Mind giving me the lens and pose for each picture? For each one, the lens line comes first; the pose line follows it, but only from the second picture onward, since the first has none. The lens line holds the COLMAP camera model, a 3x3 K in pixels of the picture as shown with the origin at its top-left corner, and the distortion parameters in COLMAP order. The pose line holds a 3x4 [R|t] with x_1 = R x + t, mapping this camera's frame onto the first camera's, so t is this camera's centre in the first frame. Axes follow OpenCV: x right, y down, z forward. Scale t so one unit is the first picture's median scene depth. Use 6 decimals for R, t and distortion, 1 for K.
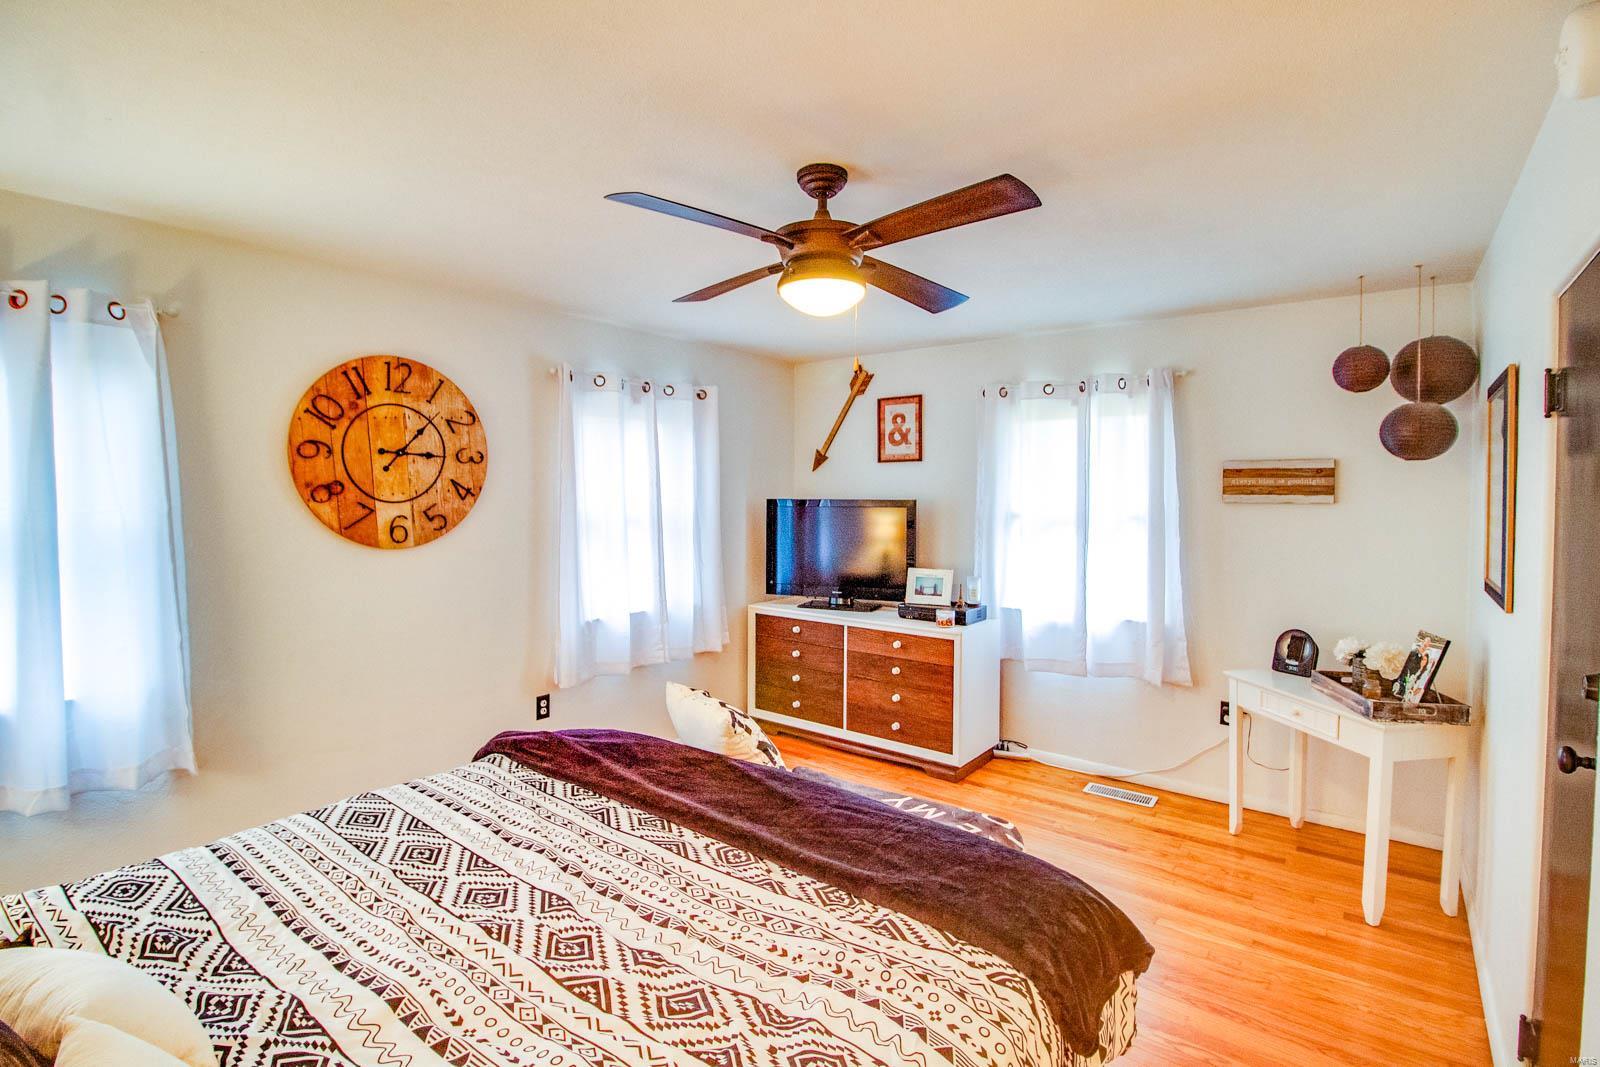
lens RADIAL K [[778.8, 0, 808.8], [0, 778.8, 510.4], [0, 0, 1]] dist [-0.003622, -0.000845]
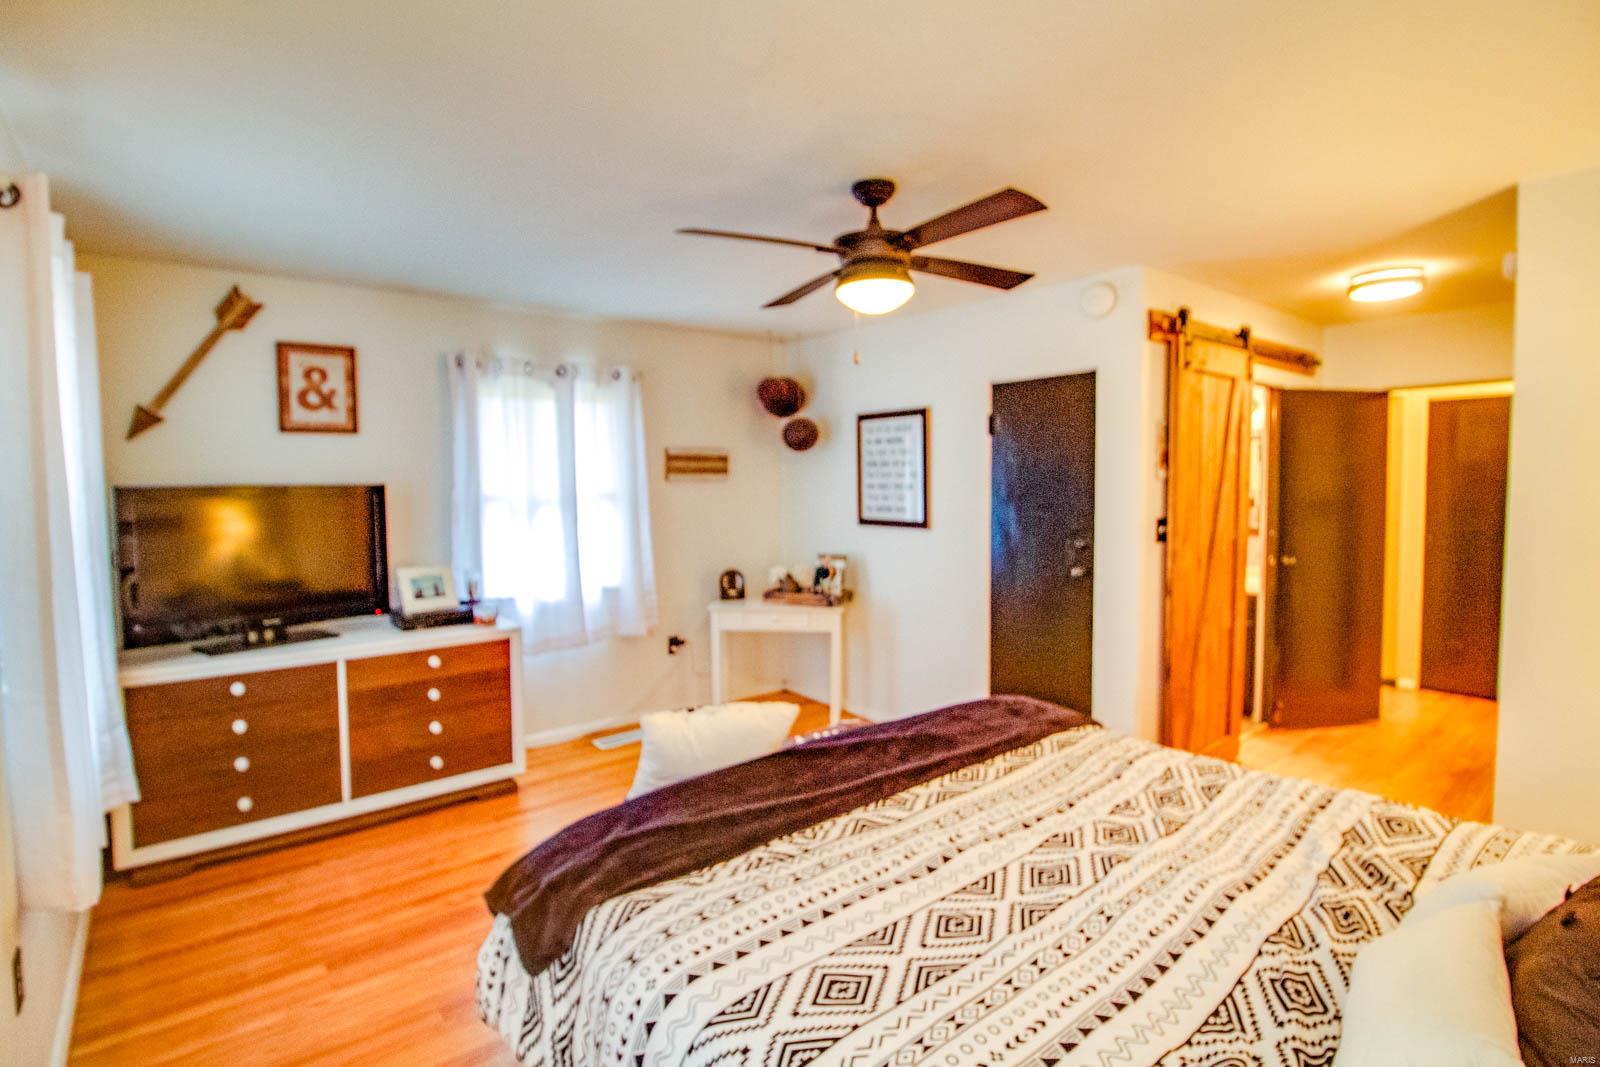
lens RADIAL K [[778.8, 0, 808.8], [0, 778.8, 510.4], [0, 0, 1]] dist [-0.003622, -0.000845]
pose [[0.208278, -0.045770, 0.976998, -0.611923], [0.029690, 0.998740, 0.040459, -0.005761], [-0.977619, 0.020580, 0.209375, 0.467159]]
